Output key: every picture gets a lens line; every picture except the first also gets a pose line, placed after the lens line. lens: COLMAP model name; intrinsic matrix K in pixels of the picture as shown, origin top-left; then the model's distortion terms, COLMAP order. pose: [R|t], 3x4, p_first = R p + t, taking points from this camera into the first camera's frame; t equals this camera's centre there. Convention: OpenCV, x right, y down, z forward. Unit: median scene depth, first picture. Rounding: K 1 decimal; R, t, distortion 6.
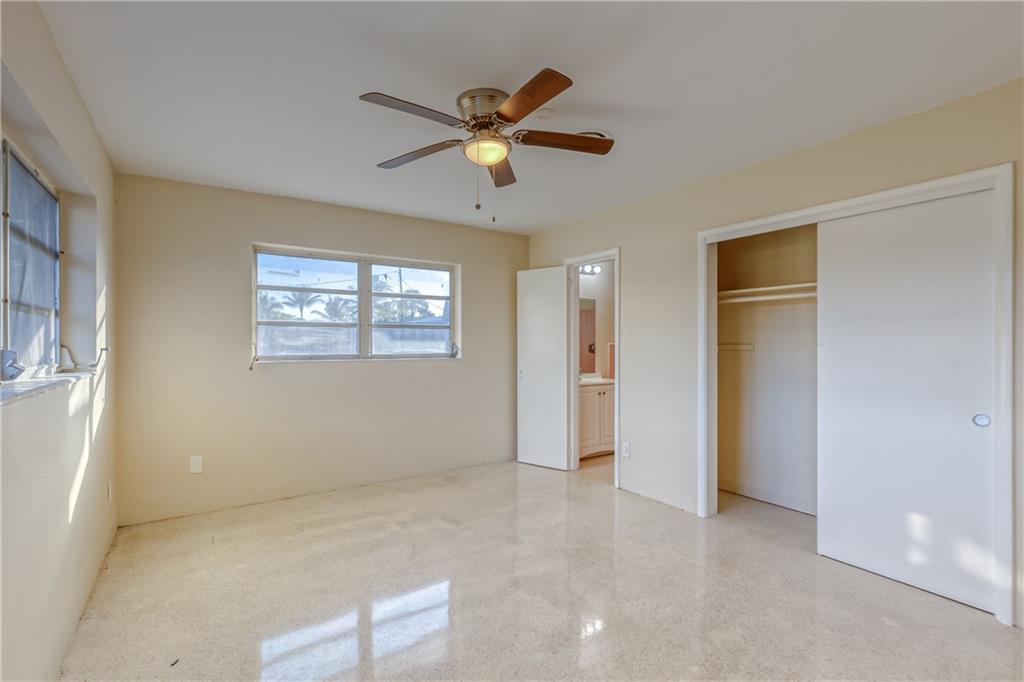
lens RADIAL K [[449.6, 0, 512.0], [0, 449.6, 341.0], [0, 0, 1]] dist [0.003342, -0.000072]
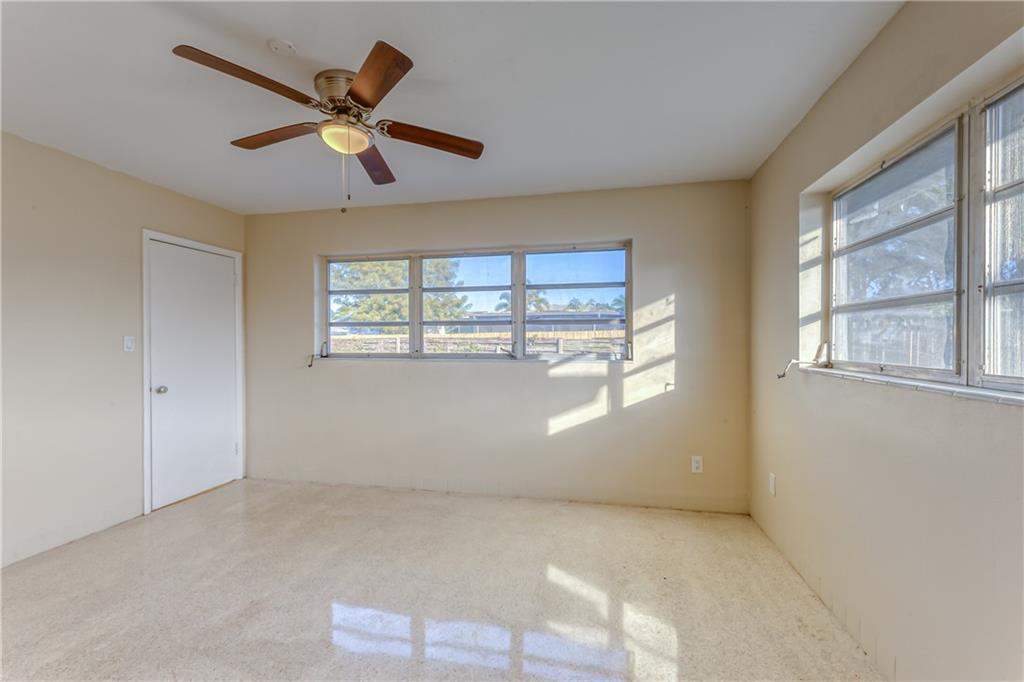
lens RADIAL K [[431.3, 0, 512.0], [0, 431.3, 342.2], [0, 0, 1]] dist [-0.001076, -0.000196]
pose [[-0.714994, 0.007248, -0.699093, 0.280469], [0.006397, 0.999972, 0.003825, 0.002402], [0.699101, -0.001737, -0.715020, 1.627458]]
